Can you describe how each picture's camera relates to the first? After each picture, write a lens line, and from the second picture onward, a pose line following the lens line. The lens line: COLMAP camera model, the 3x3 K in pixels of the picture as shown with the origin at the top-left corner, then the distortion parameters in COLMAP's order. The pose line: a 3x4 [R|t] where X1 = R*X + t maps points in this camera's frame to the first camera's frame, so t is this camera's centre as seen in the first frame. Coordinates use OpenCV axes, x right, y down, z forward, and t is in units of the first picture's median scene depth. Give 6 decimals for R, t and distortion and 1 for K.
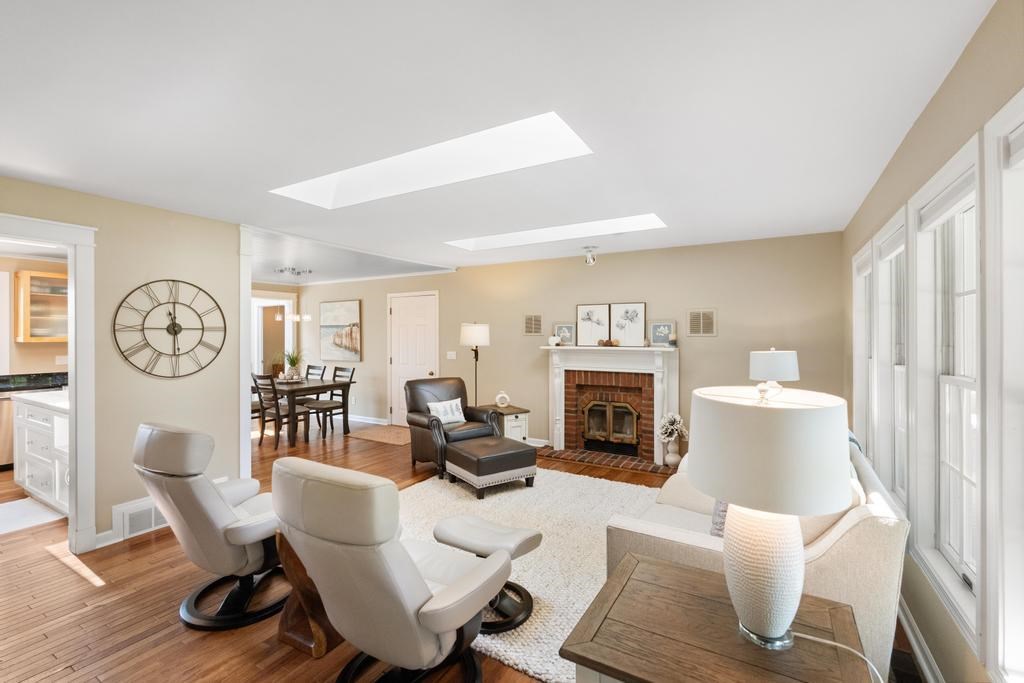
lens RADIAL K [[466.8, 0, 497.1], [0, 466.8, 337.8], [0, 0, 1]] dist [-0.003391, -0.000559]
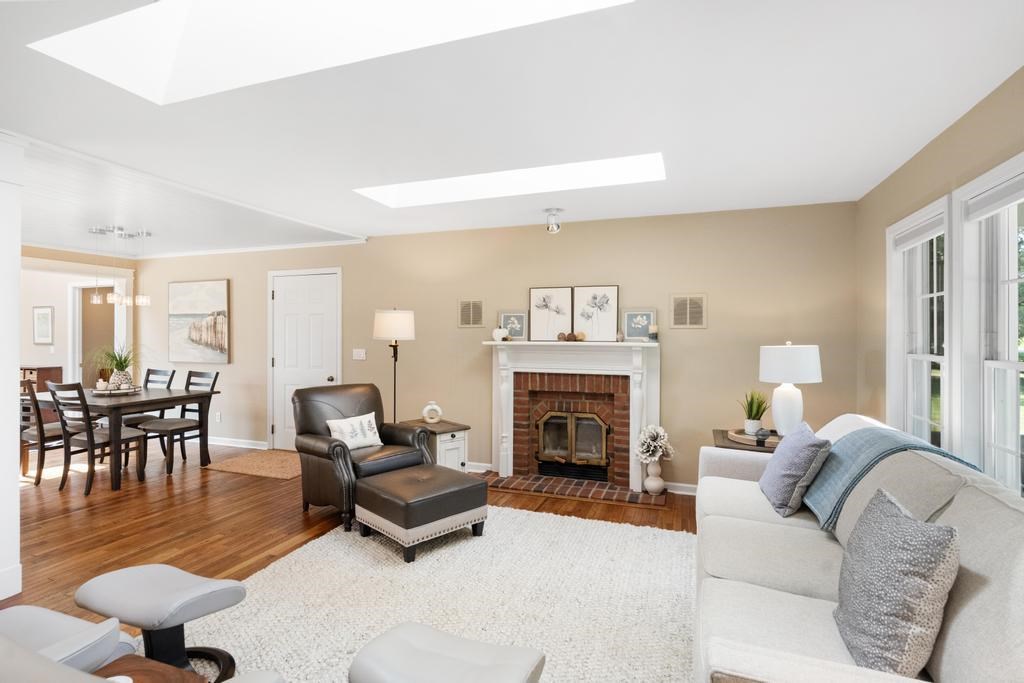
lens RADIAL K [[504.1, 0, 505.8], [0, 504.1, 339.0], [0, 0, 1]] dist [-0.006391, 0.003255]
pose [[0.979228, 0.004915, 0.202701, -0.038207], [-0.004778, 0.999988, -0.001167, 0.015502], [-0.202704, 0.000174, 0.979240, 0.195229]]
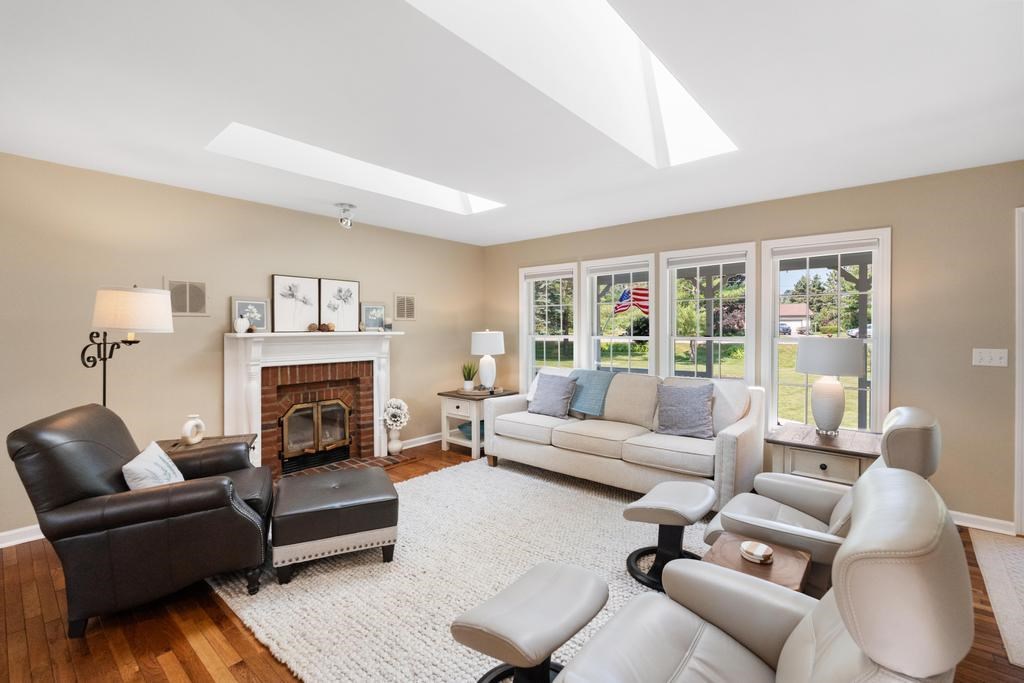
lens RADIAL K [[466.8, 0, 518.3], [0, 466.8, 334.0], [0, 0, 1]] dist [-0.003391, -0.000559]
pose [[0.120416, -0.014037, 0.992624, -0.501490], [0.005709, 0.999893, 0.013447, 0.013093], [-0.992707, 0.004048, 0.120483, 0.561529]]
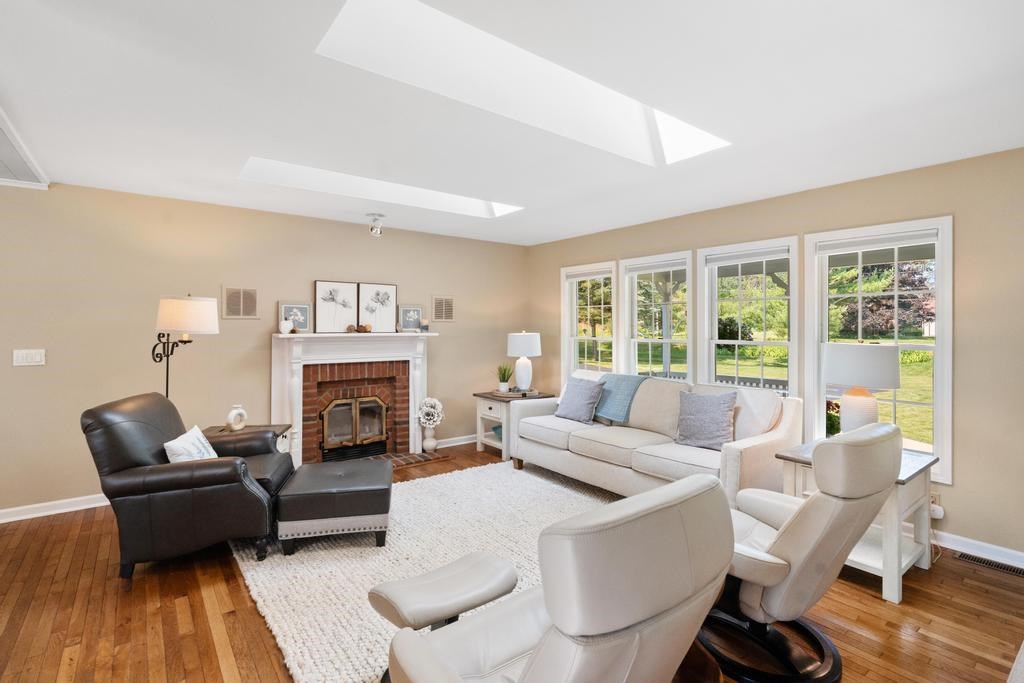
lens RADIAL K [[504.1, 0, 517.1], [0, 504.1, 327.0], [0, 0, 1]] dist [-0.006391, 0.003255]
pose [[0.326743, -0.001125, 0.945113, -0.526571], [0.002431, 0.999997, 0.000350, 0.008001], [-0.945110, 0.002183, 0.326745, 0.420429]]
